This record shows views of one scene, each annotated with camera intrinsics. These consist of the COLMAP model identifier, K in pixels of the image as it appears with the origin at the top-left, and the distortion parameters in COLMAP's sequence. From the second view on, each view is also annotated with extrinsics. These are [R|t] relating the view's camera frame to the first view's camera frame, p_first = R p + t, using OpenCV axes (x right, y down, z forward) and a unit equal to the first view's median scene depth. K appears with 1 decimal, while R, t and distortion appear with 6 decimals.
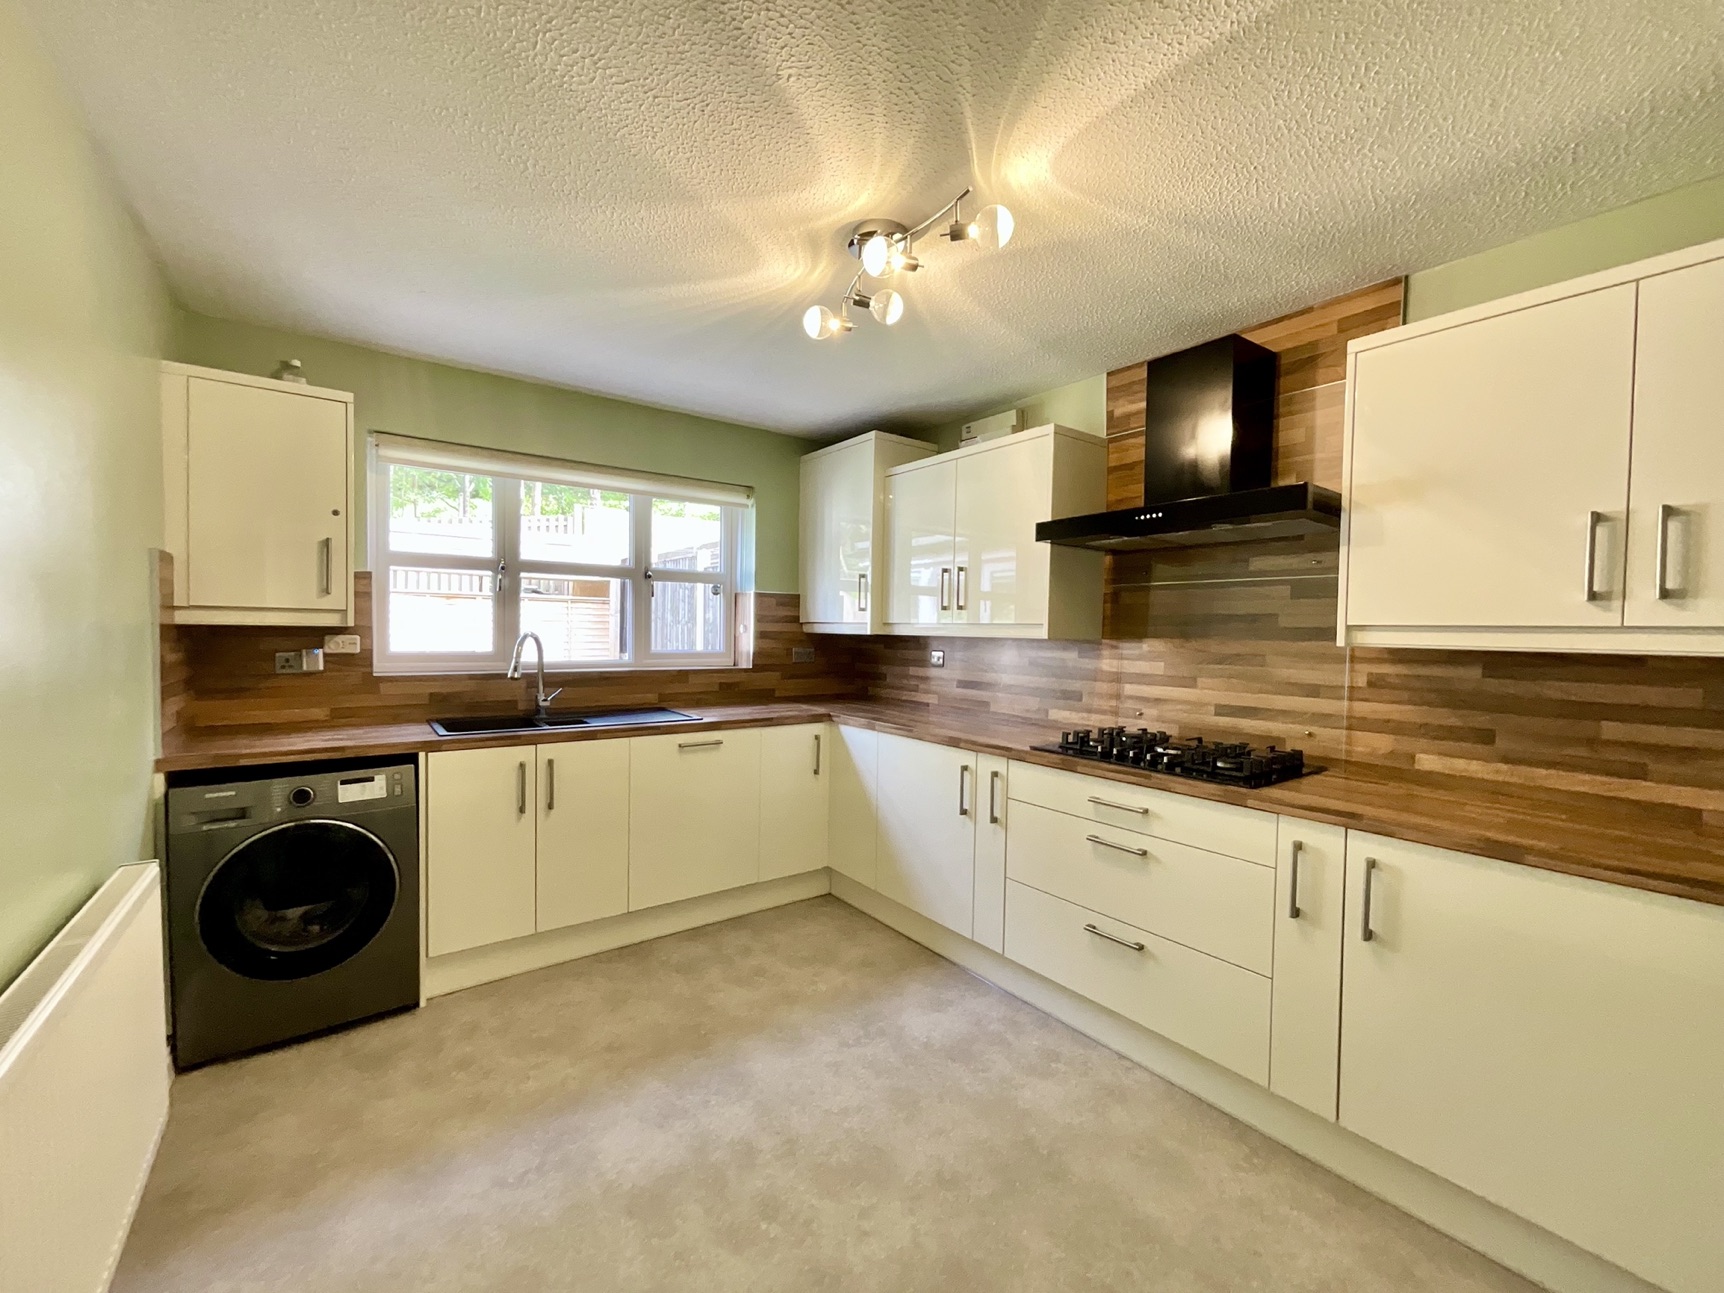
lens RADIAL K [[698.3, 0, 851.2], [0, 698.3, 646.3], [0, 0, 1]] dist [0.003956, -0.003194]
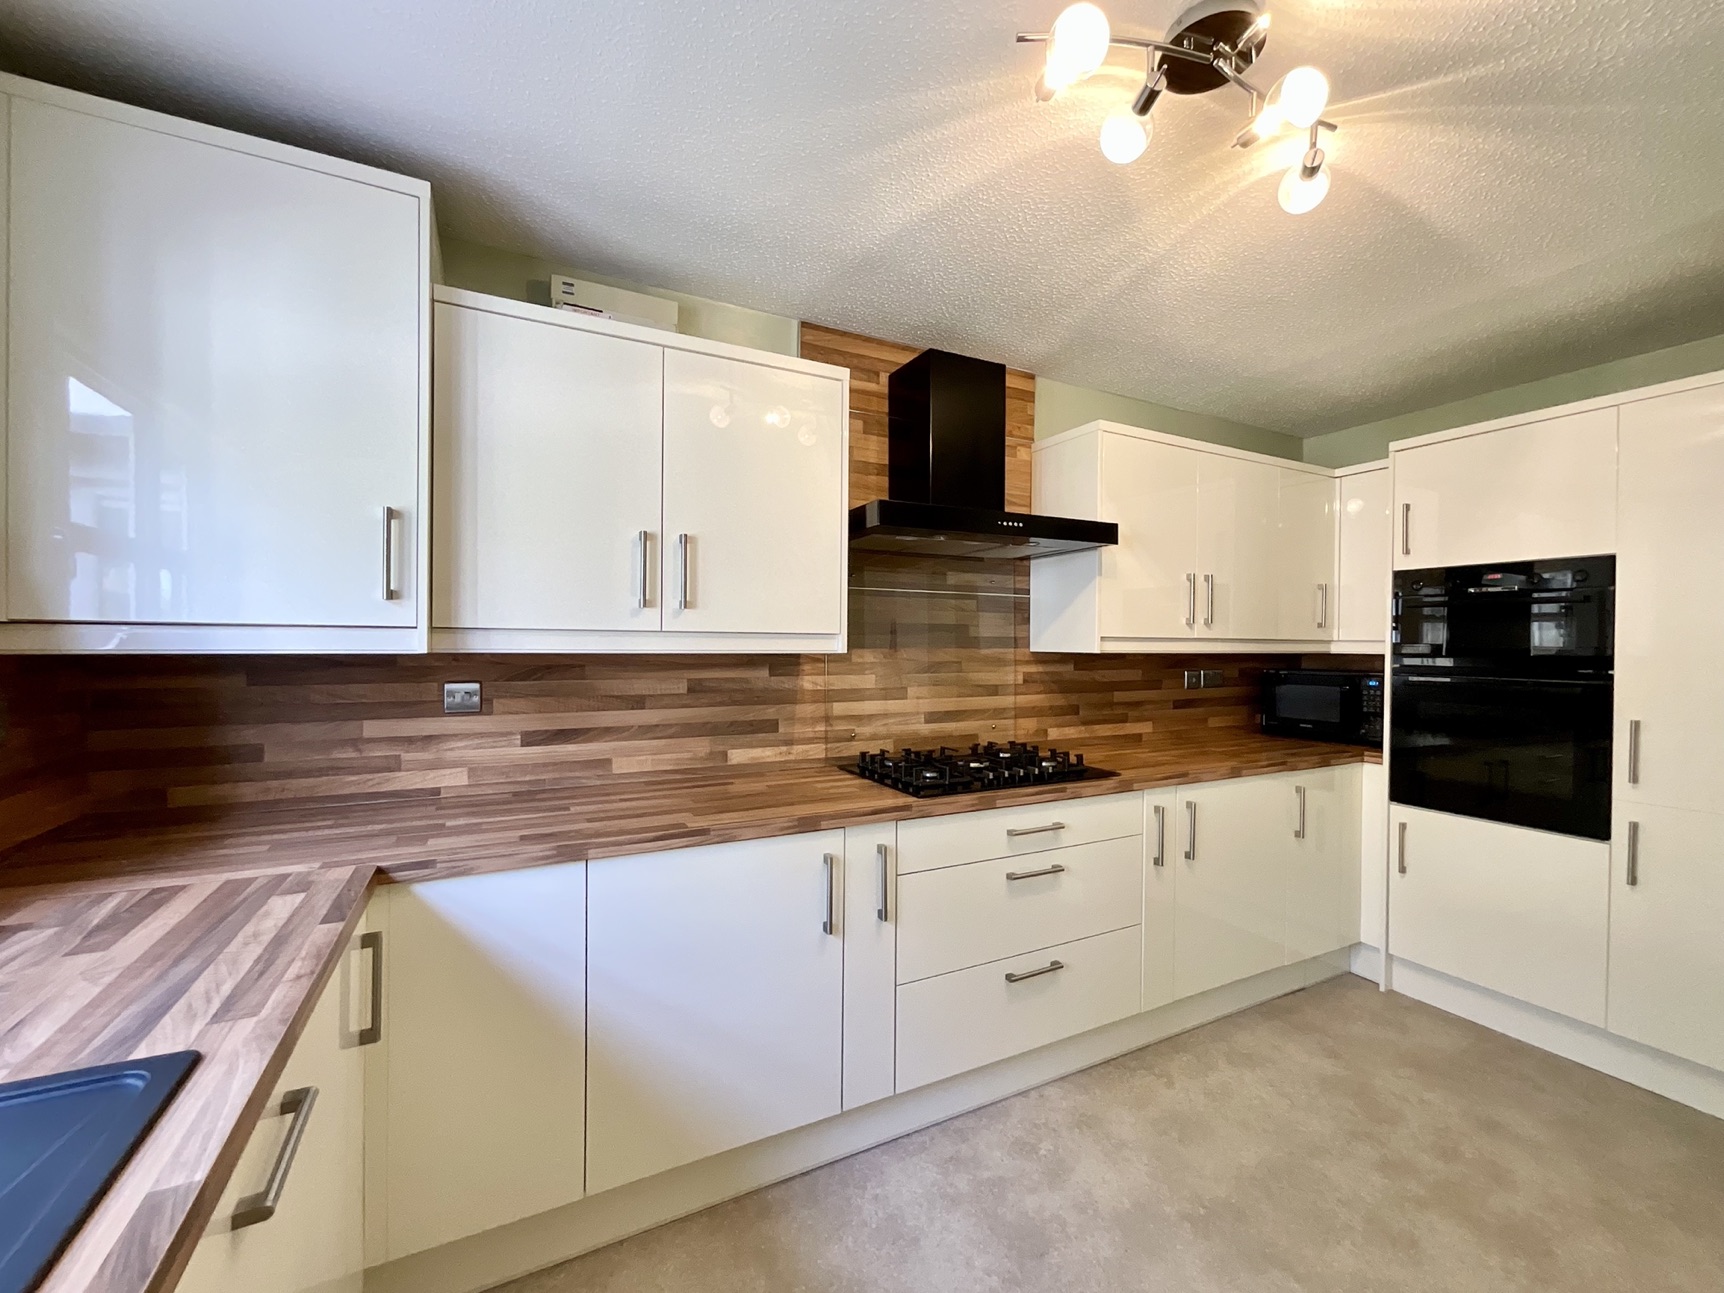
lens RADIAL K [[698.3, 0, 852.7], [0, 698.3, 650.9], [0, 0, 1]] dist [0.003956, -0.003194]
pose [[0.156417, -0.027550, 0.987307, -0.522683], [0.019134, 0.999508, 0.024859, -0.035775], [-0.987506, 0.015003, 0.156867, 0.988895]]
